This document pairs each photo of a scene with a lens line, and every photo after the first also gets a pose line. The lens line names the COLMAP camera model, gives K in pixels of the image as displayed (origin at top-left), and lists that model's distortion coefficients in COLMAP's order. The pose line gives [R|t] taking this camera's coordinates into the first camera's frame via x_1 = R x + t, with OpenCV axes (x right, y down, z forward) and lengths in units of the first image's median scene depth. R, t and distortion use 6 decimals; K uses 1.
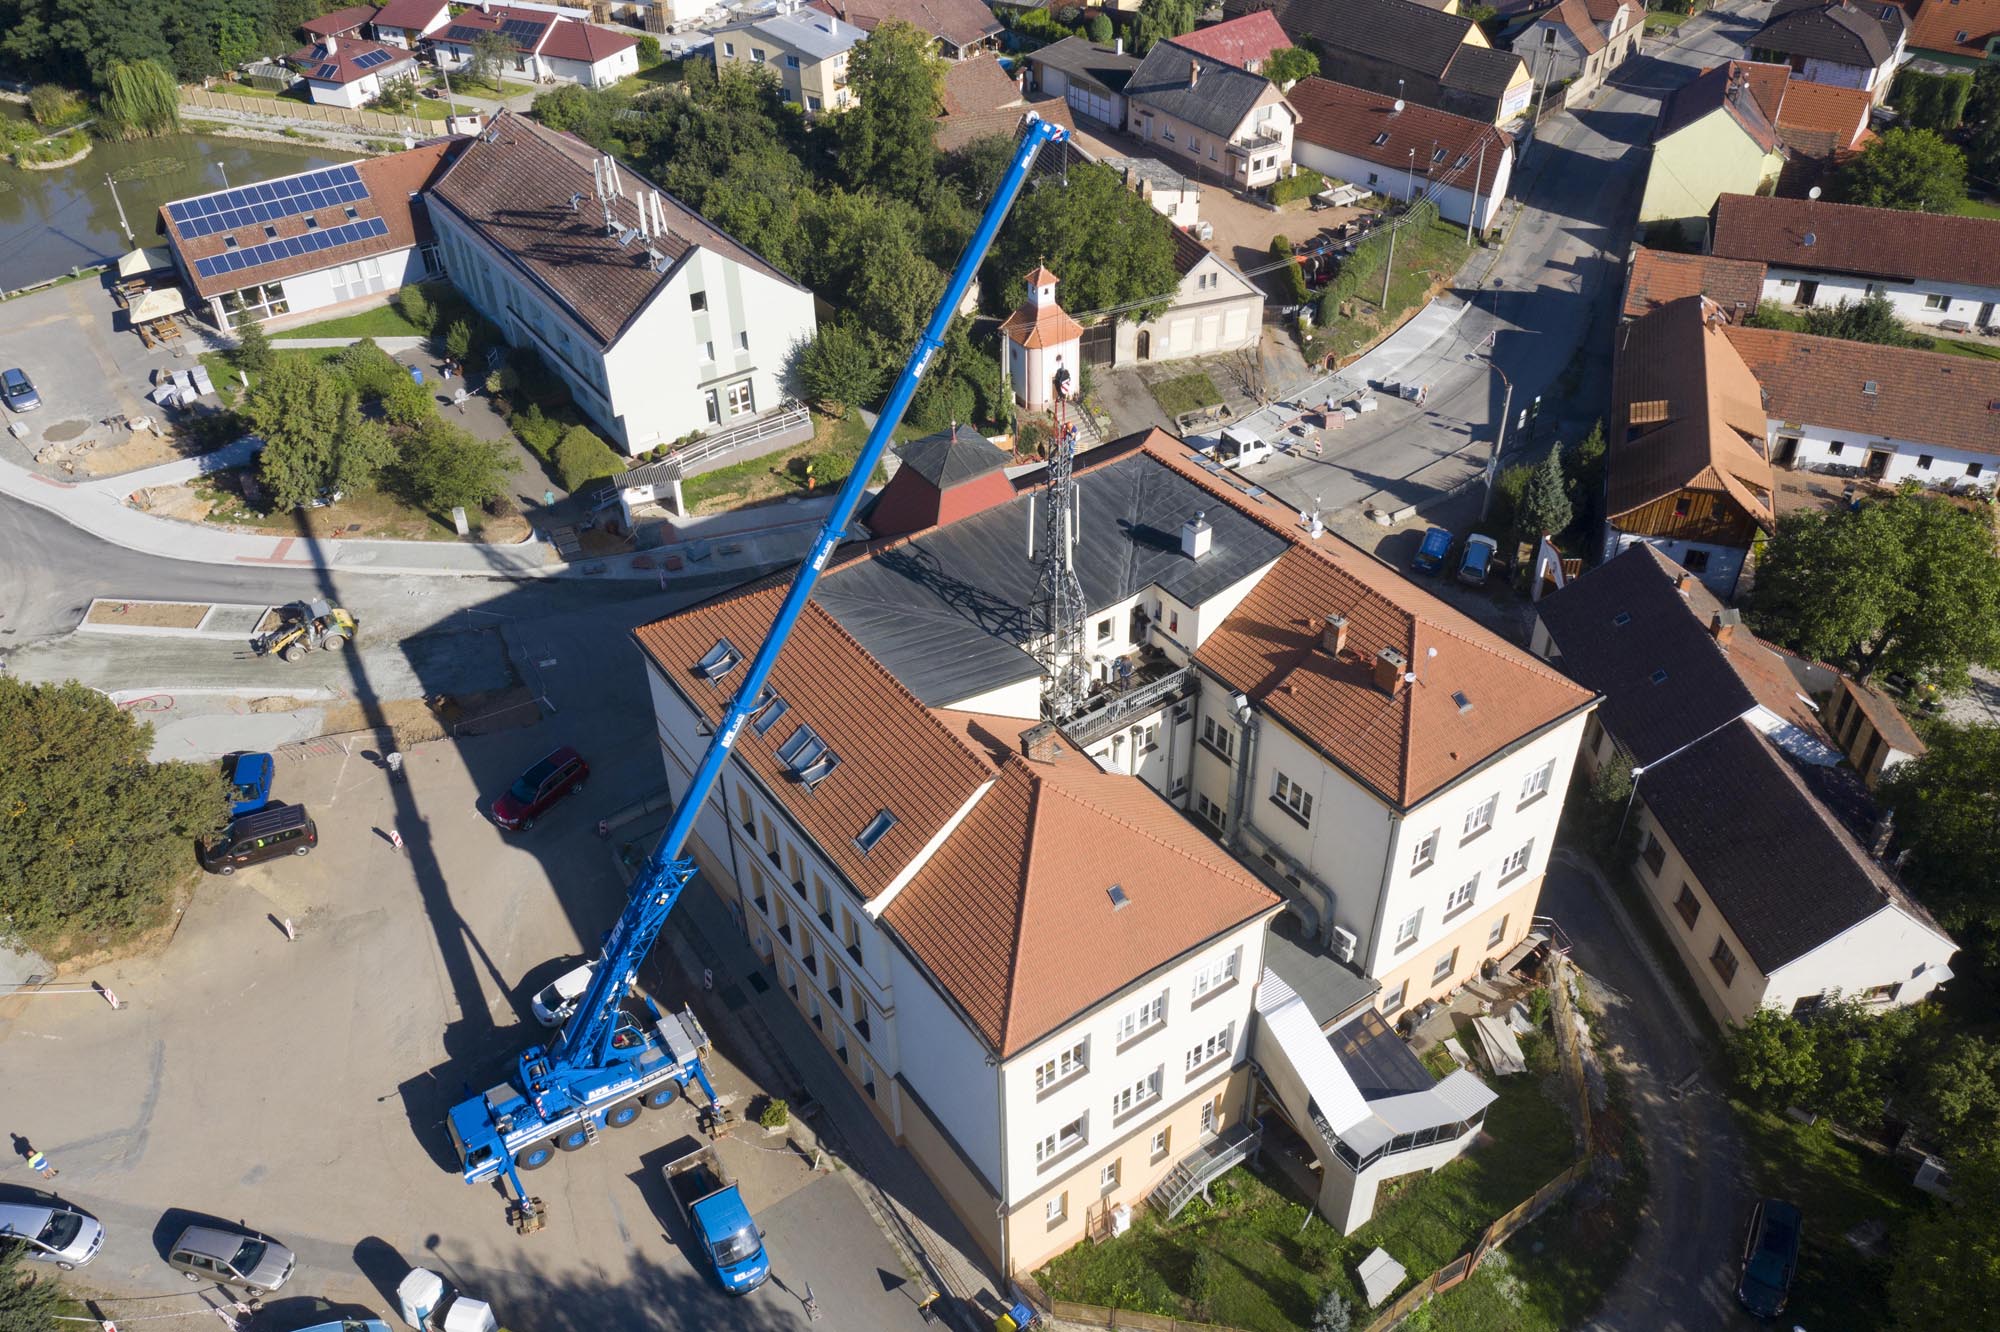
lens RADIAL K [[1579.3, 0, 998.1], [0, 1579.3, 665.0], [0, 0, 1]] dist [-0.016376, 0.006440]
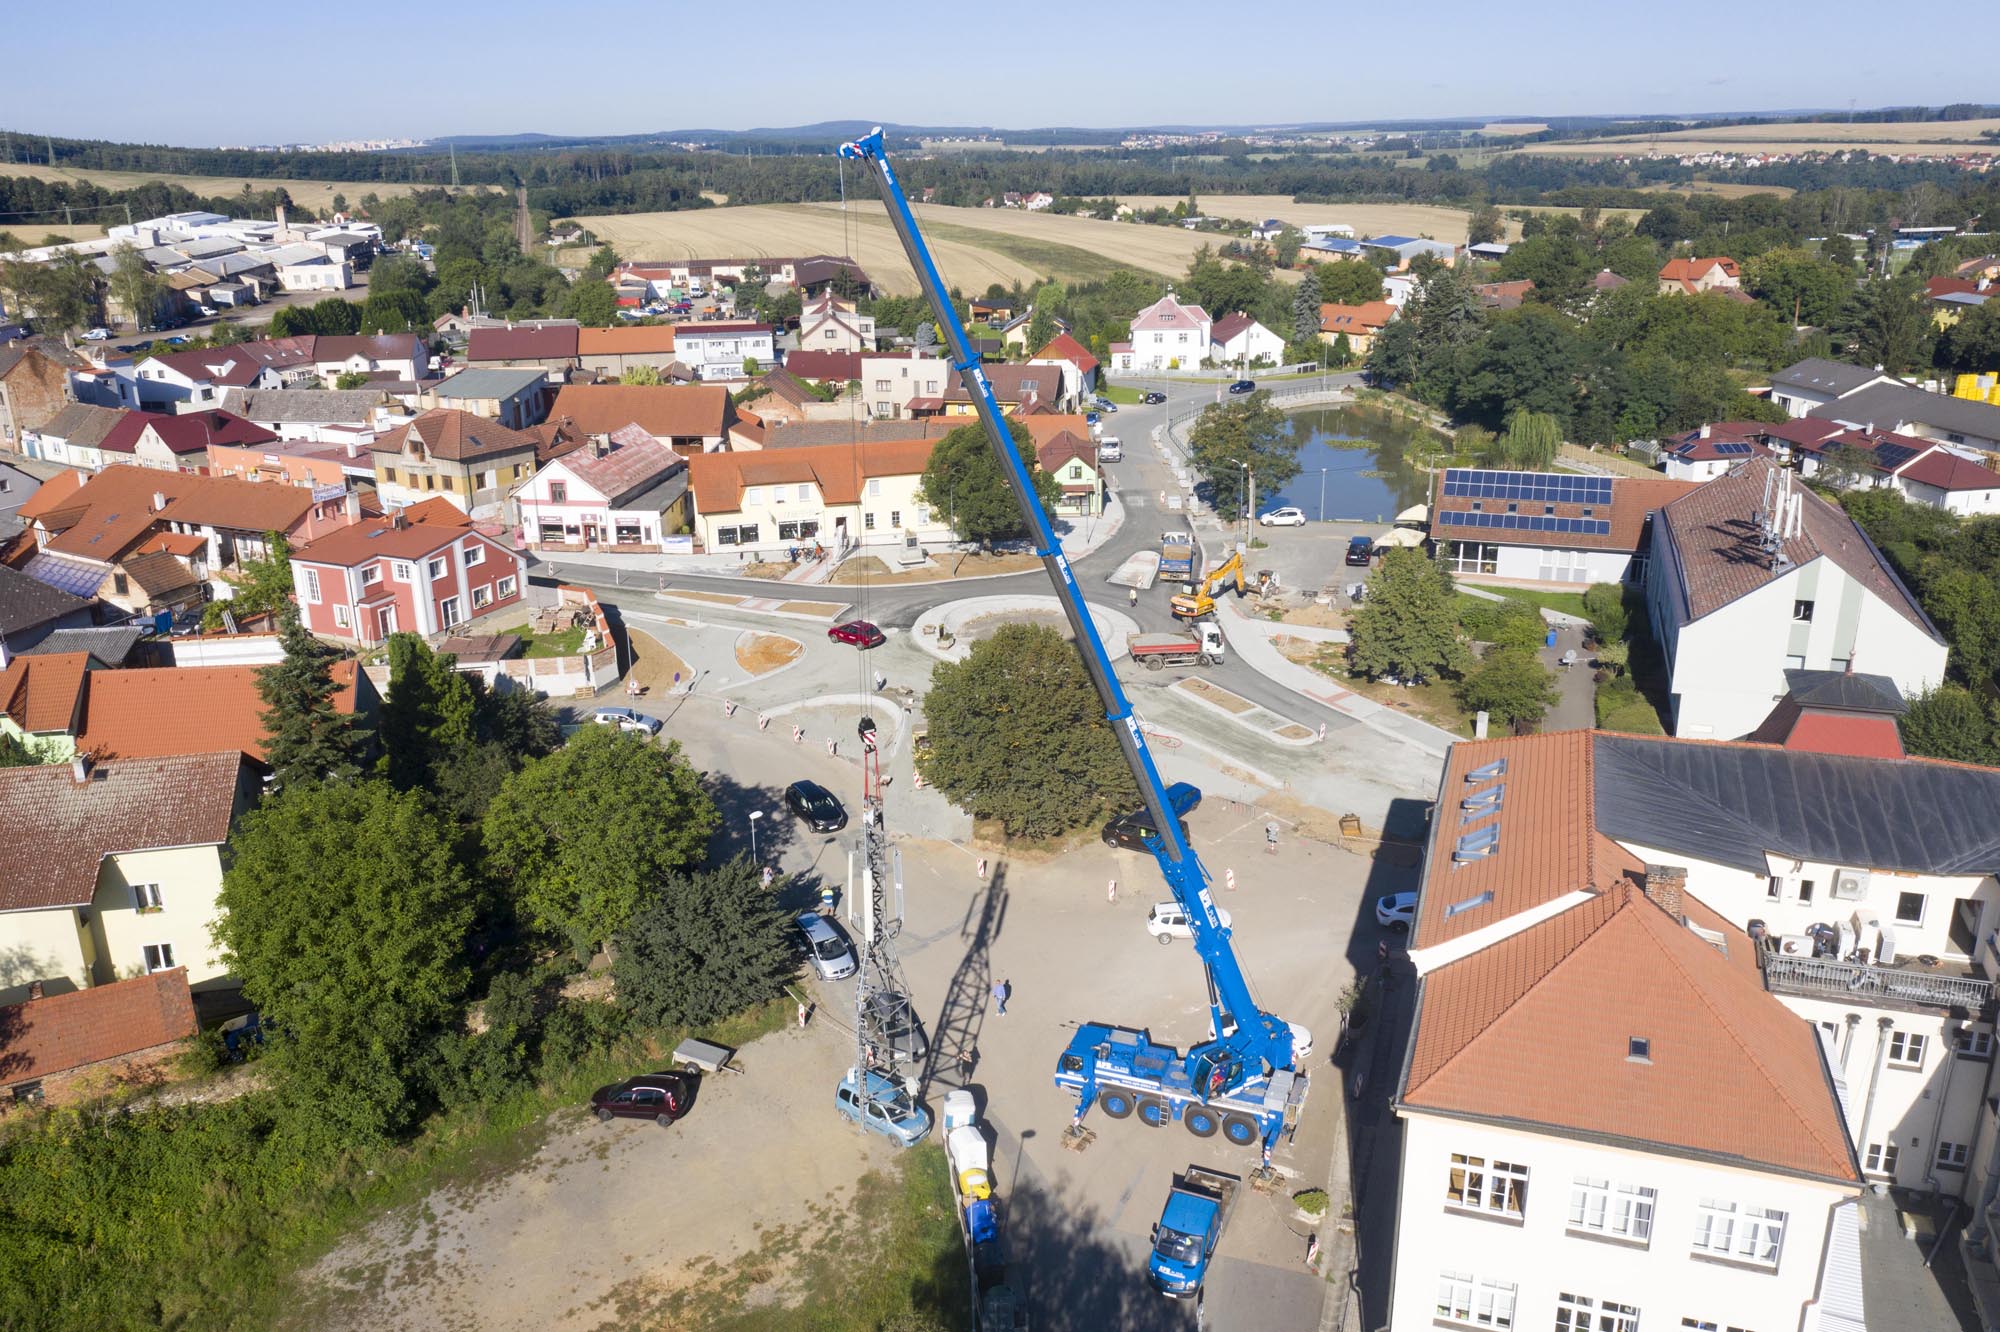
lens RADIAL K [[1580.8, 0, 997.4], [0, 1580.8, 667.2], [0, 0, 1]] dist [-0.013158, 0.003205]
pose [[0.590416, 0.266306, -0.761899, 0.339310], [-0.490378, 0.868140, -0.076568, 0.147948], [0.641044, 0.418826, 0.643154, 0.107951]]
